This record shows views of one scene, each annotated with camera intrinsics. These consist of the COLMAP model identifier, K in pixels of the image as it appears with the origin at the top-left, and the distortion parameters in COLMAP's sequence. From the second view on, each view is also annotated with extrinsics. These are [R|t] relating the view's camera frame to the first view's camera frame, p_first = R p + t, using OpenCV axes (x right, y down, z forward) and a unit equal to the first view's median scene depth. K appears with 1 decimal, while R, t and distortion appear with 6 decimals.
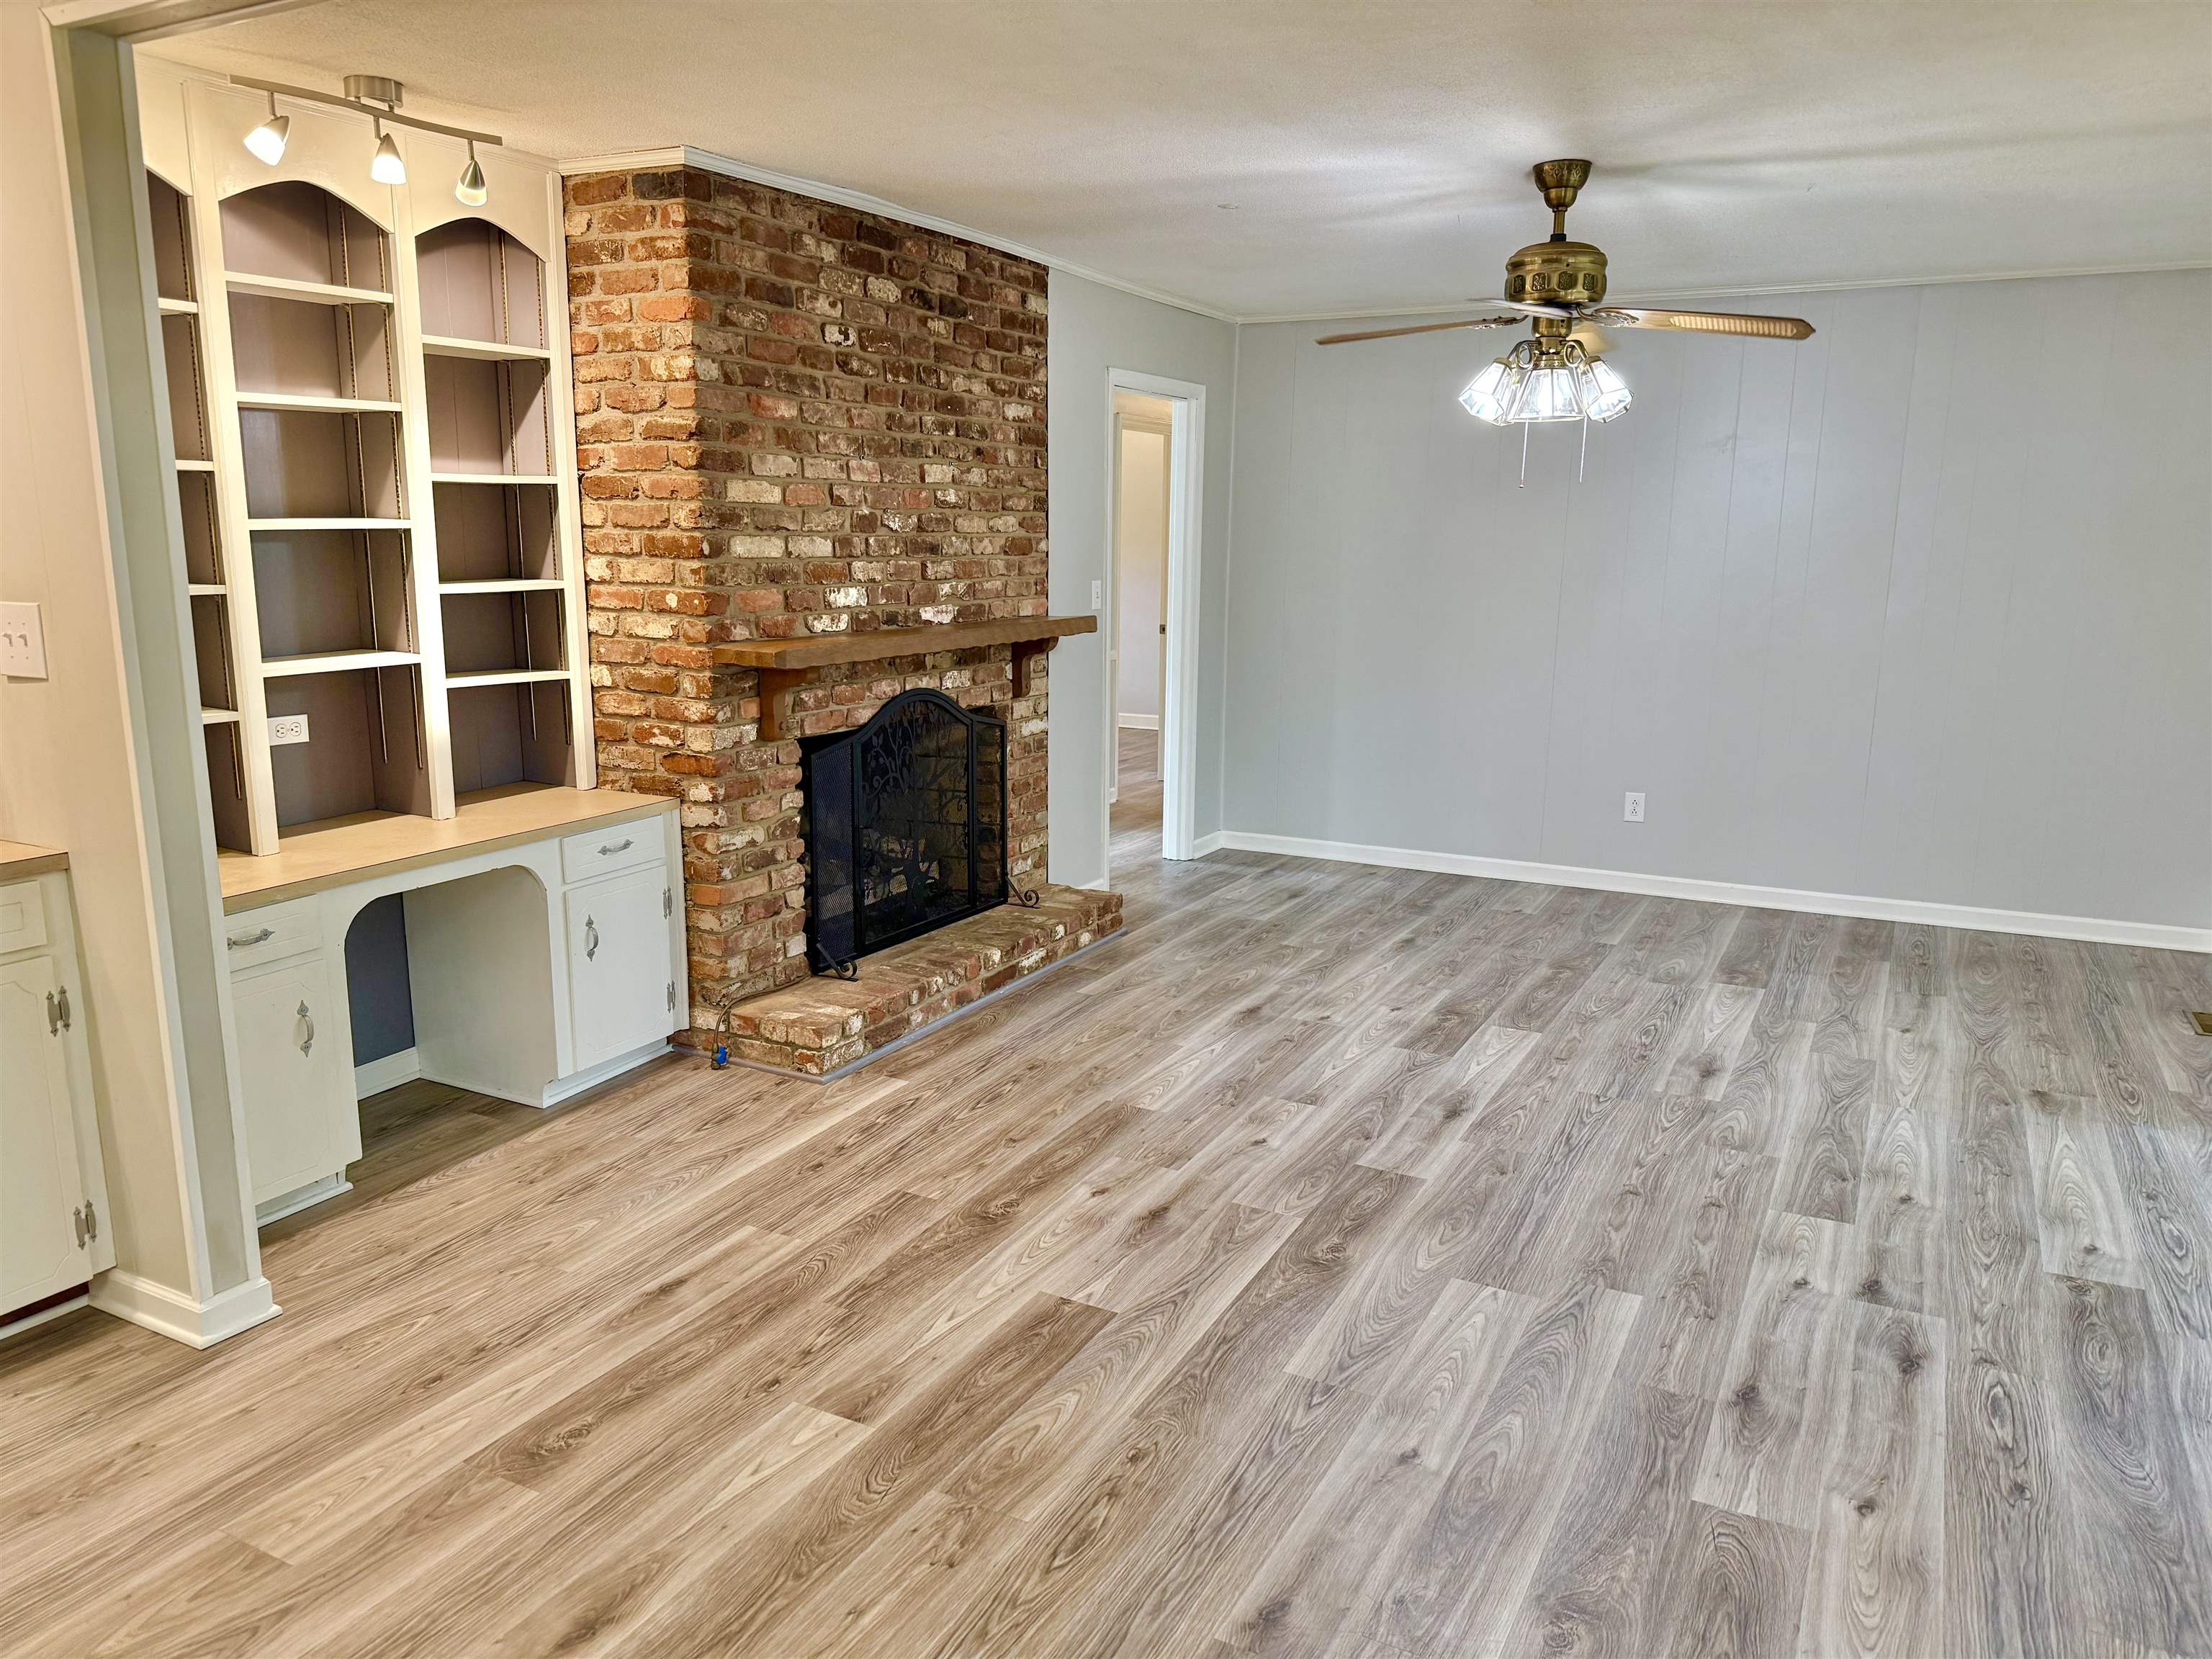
lens RADIAL K [[1550.5, 0, 1102.7], [0, 1550.5, 834.3], [0, 0, 1]] dist [0.045613, -0.055026]
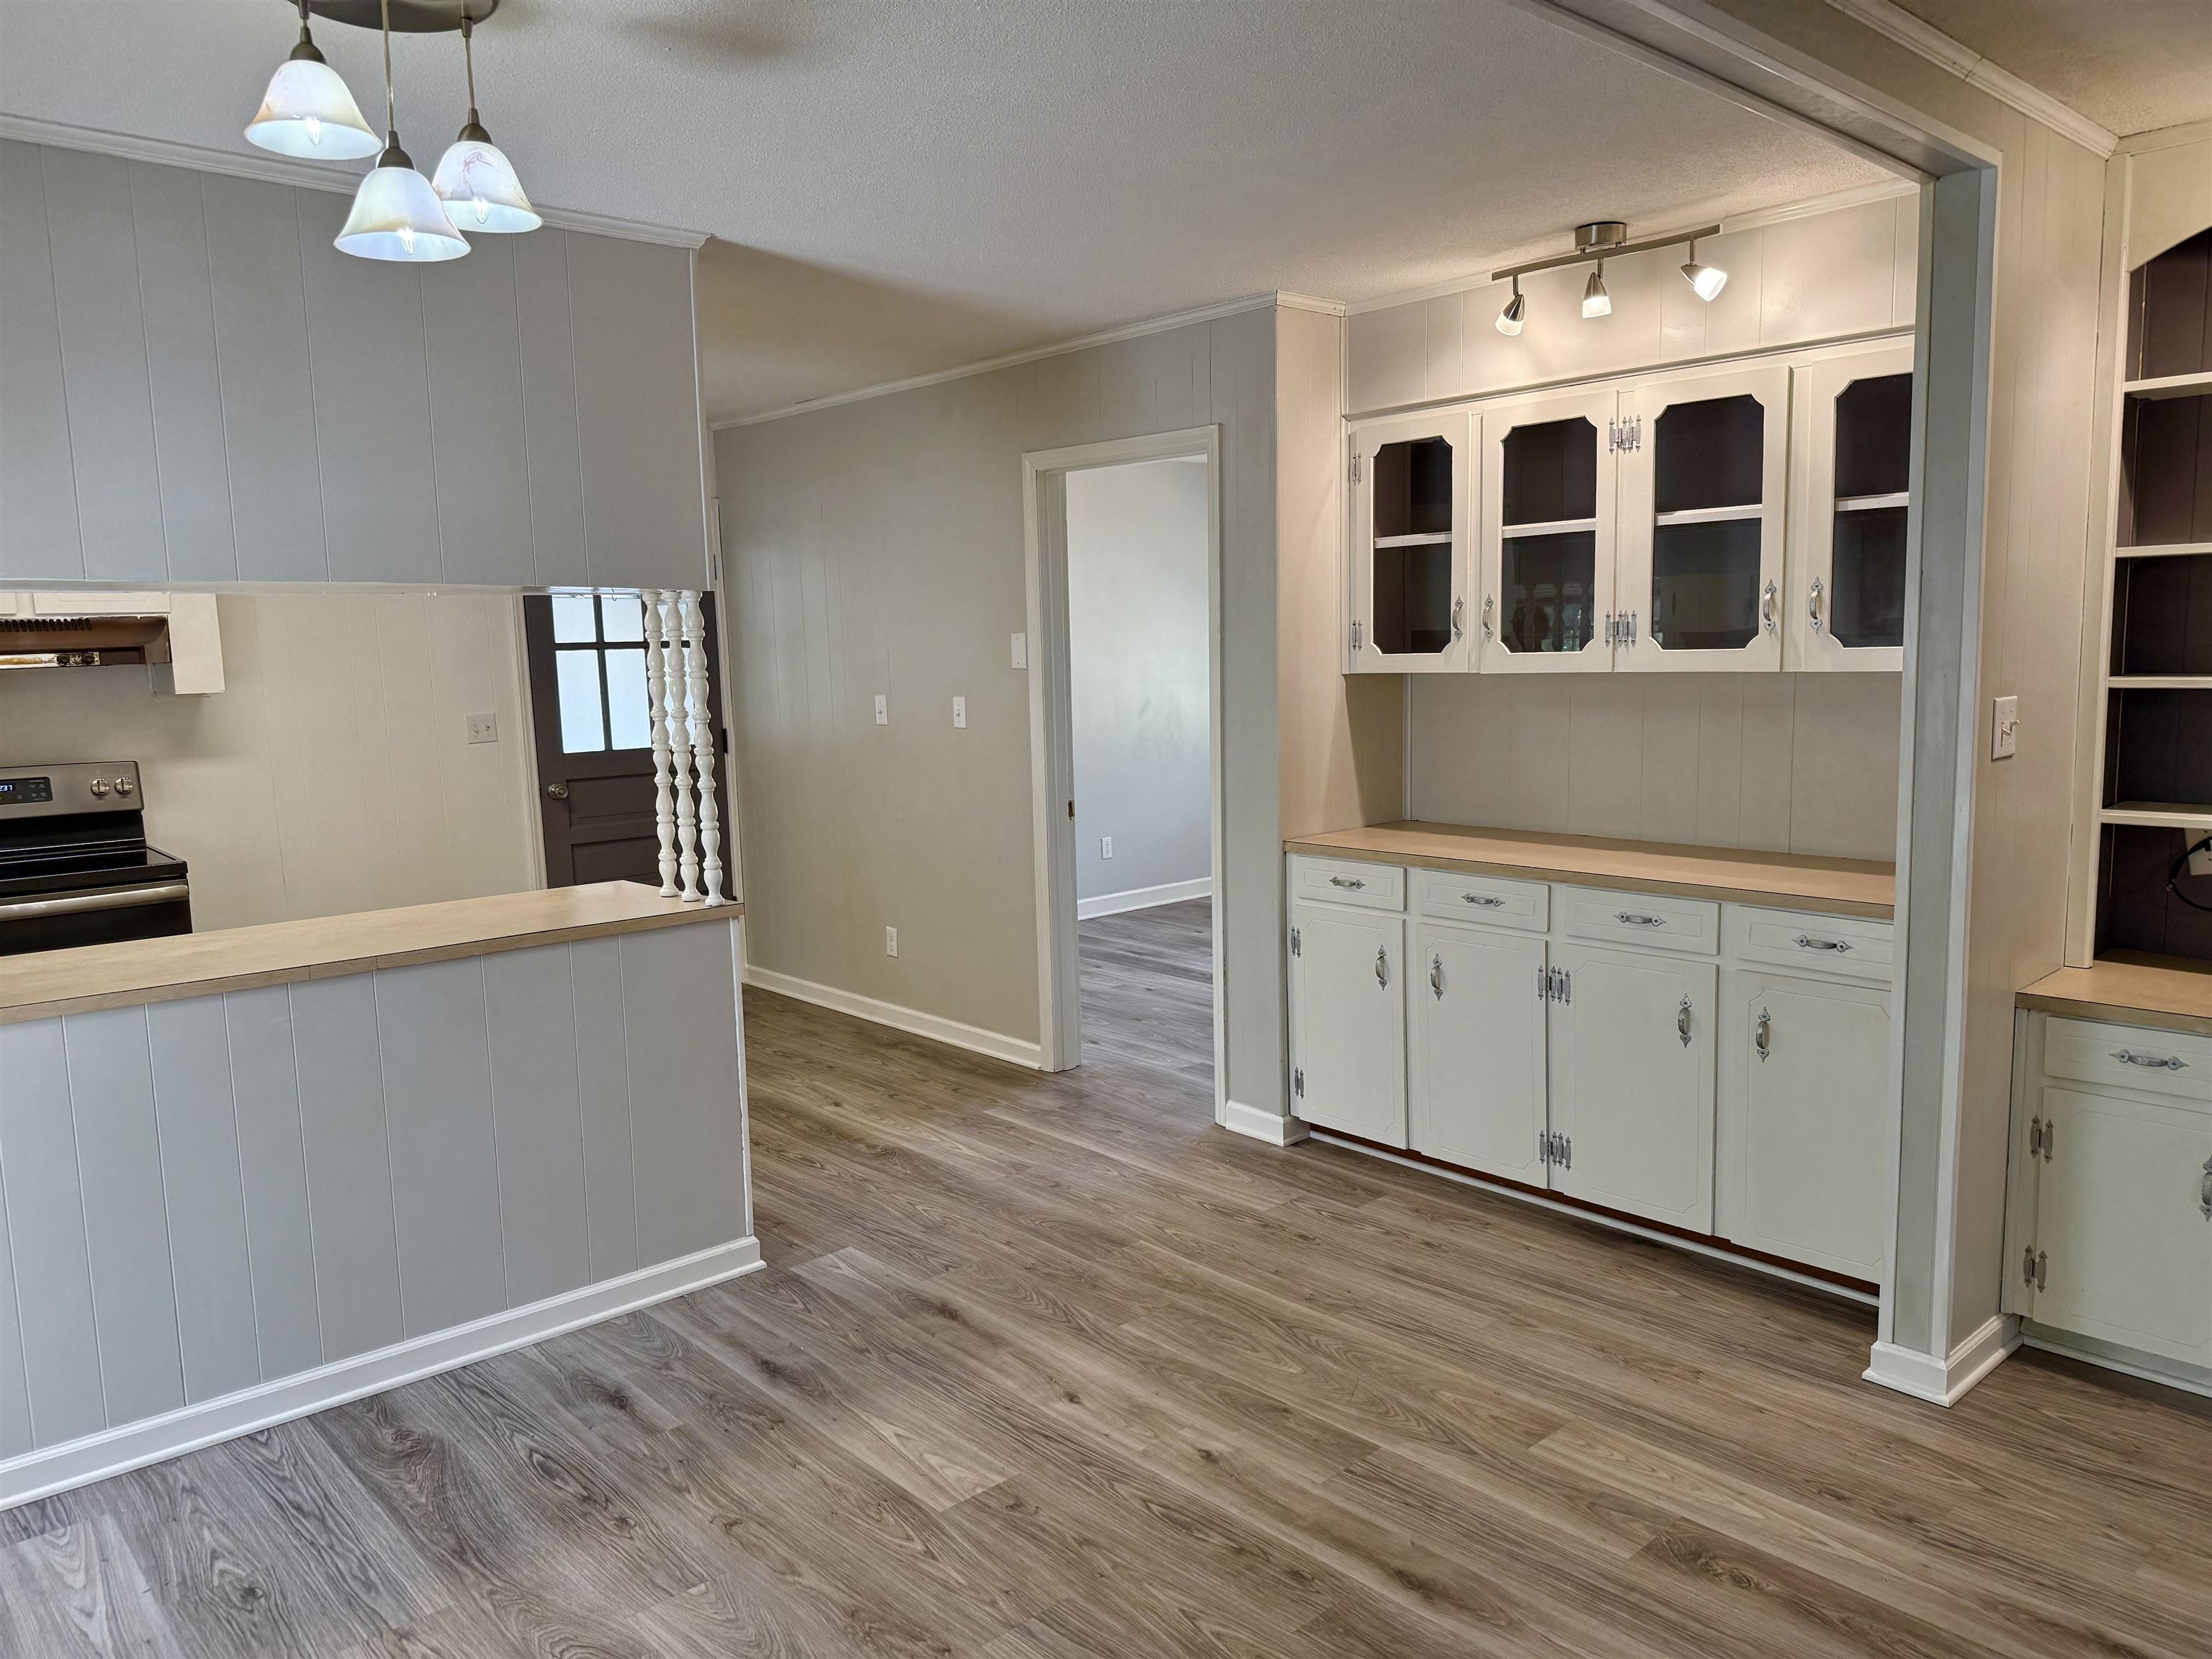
lens RADIAL K [[1550.5, 0, 1087.9], [0, 1550.5, 834.6], [0, 0, 1]] dist [0.045613, -0.055026]
pose [[-0.339730, 0.119414, -0.932912, 0.422721], [-0.162577, 0.969520, 0.183304, -0.107242], [0.926365, 0.213943, -0.309961, 0.573947]]
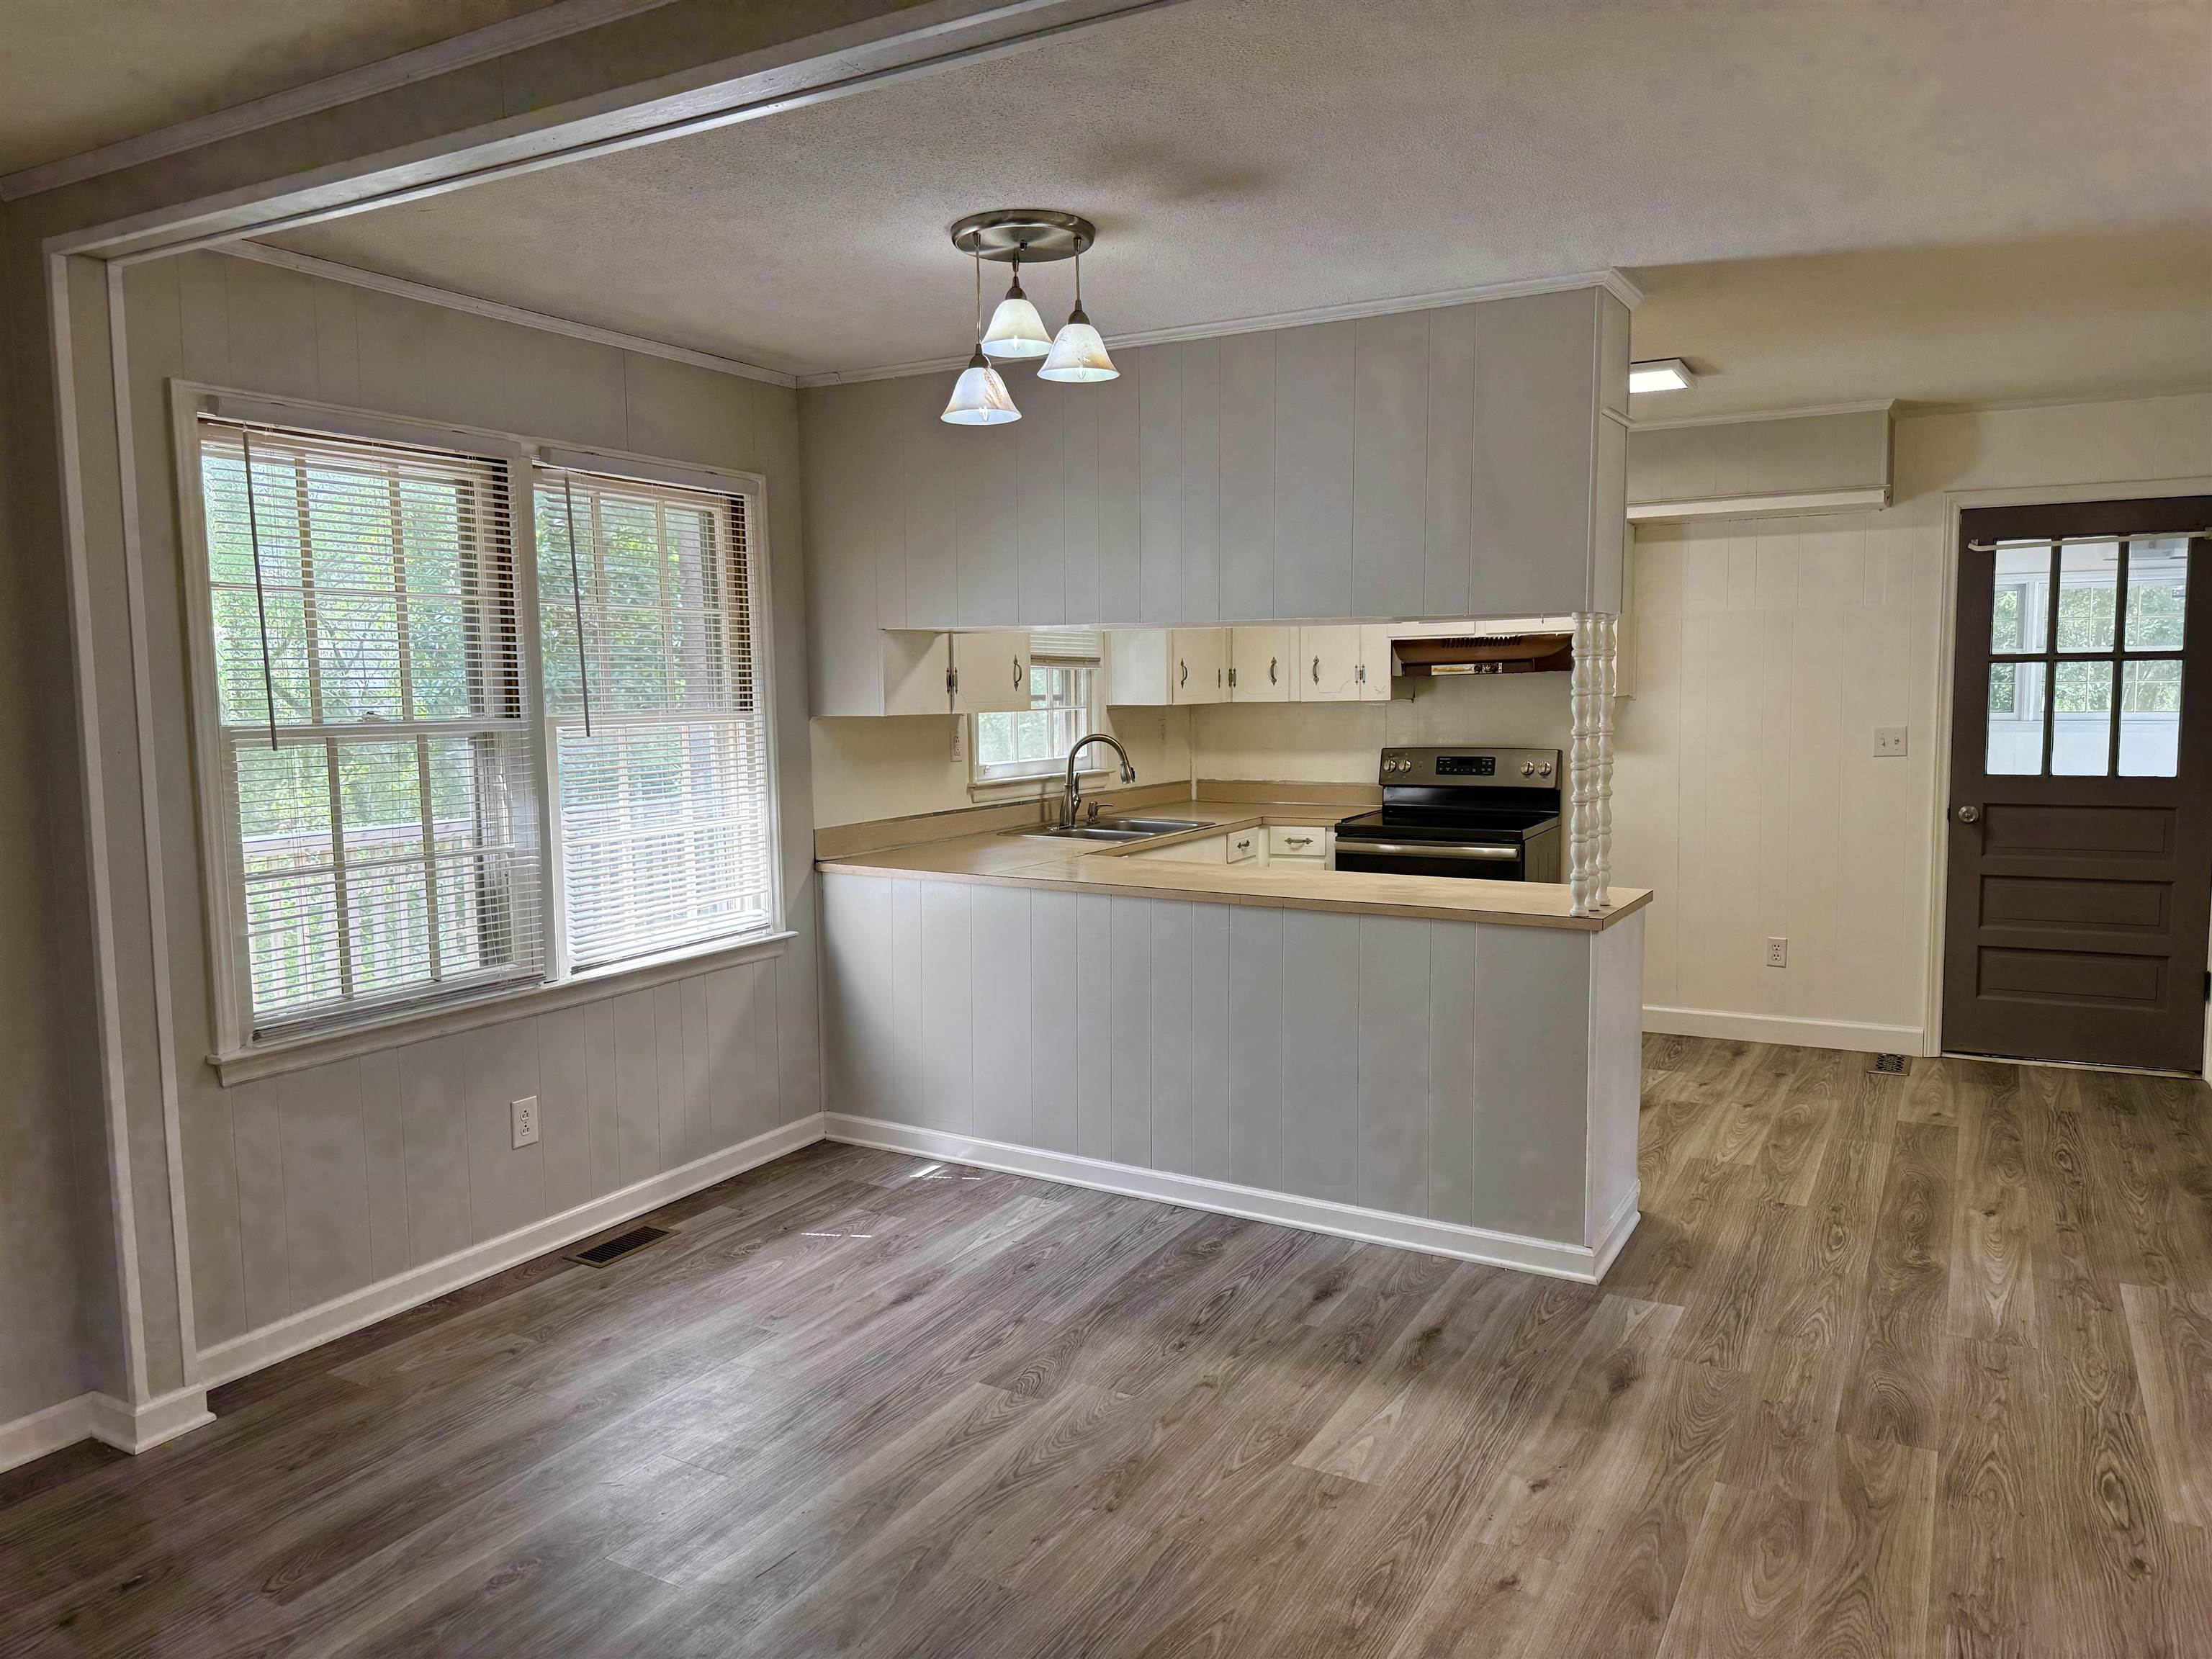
lens RADIAL K [[1550.5, 0, 1085.9], [0, 1550.5, 833.0], [0, 0, 1]] dist [0.045613, -0.055026]
pose [[-0.999498, 0.001573, 0.031635, -0.084311], [0.010766, 0.956166, 0.292626, -0.191480], [-0.029788, 0.292819, -0.955704, 0.994260]]
